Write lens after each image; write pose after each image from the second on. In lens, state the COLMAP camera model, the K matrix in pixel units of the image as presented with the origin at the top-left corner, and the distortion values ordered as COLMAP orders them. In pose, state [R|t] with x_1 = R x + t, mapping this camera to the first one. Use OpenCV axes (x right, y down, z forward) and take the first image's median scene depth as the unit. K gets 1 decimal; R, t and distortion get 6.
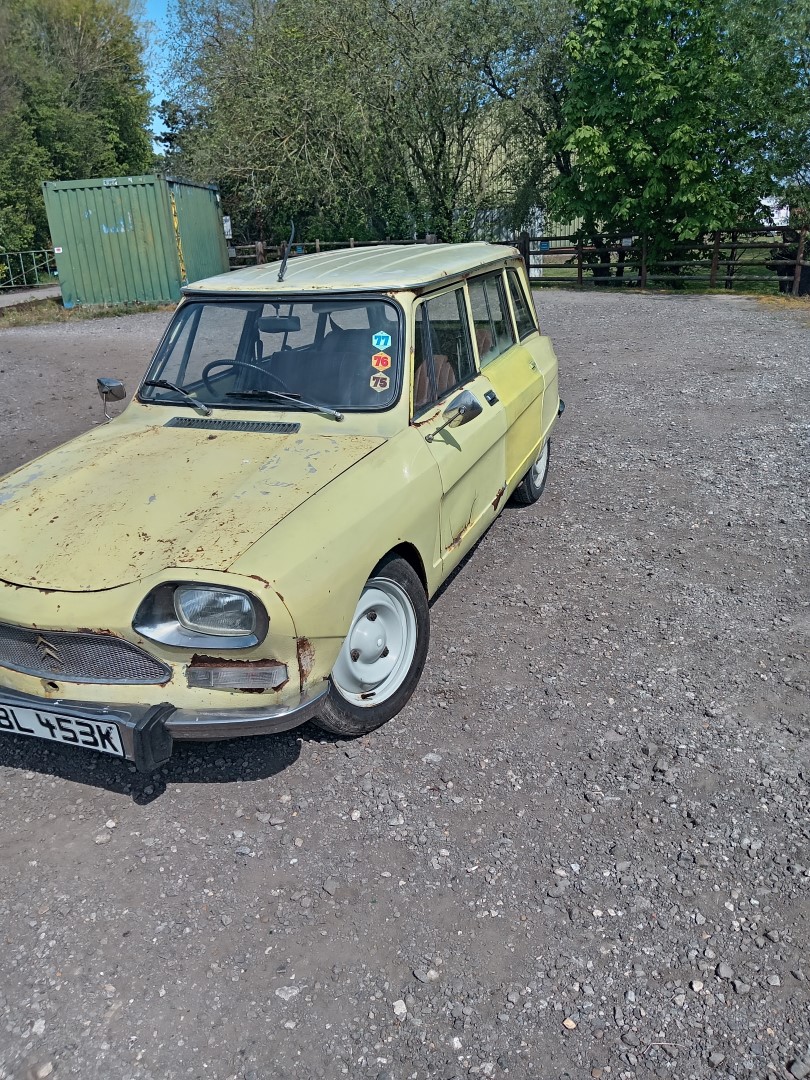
lens RADIAL K [[853.3, 0, 407.9], [0, 853.3, 546.7], [0, 0, 1]] dist [0.018619, -0.065962]
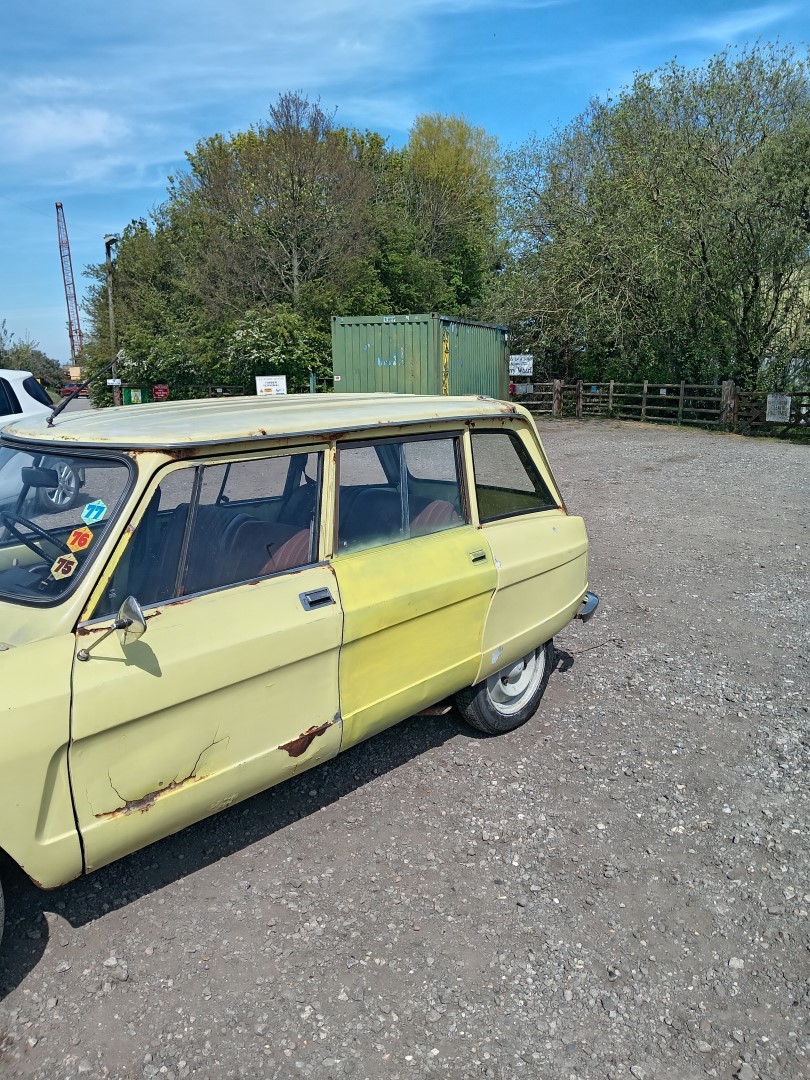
lens RADIAL K [[853.3, 0, 405.8], [0, 853.3, 538.1], [0, 0, 1]] dist [0.018619, -0.065962]
pose [[0.917906, 0.119121, -0.378495, 0.101856], [-0.177166, 0.976551, -0.122312, -0.034618], [0.355050, 0.179327, 0.917486, 0.080042]]
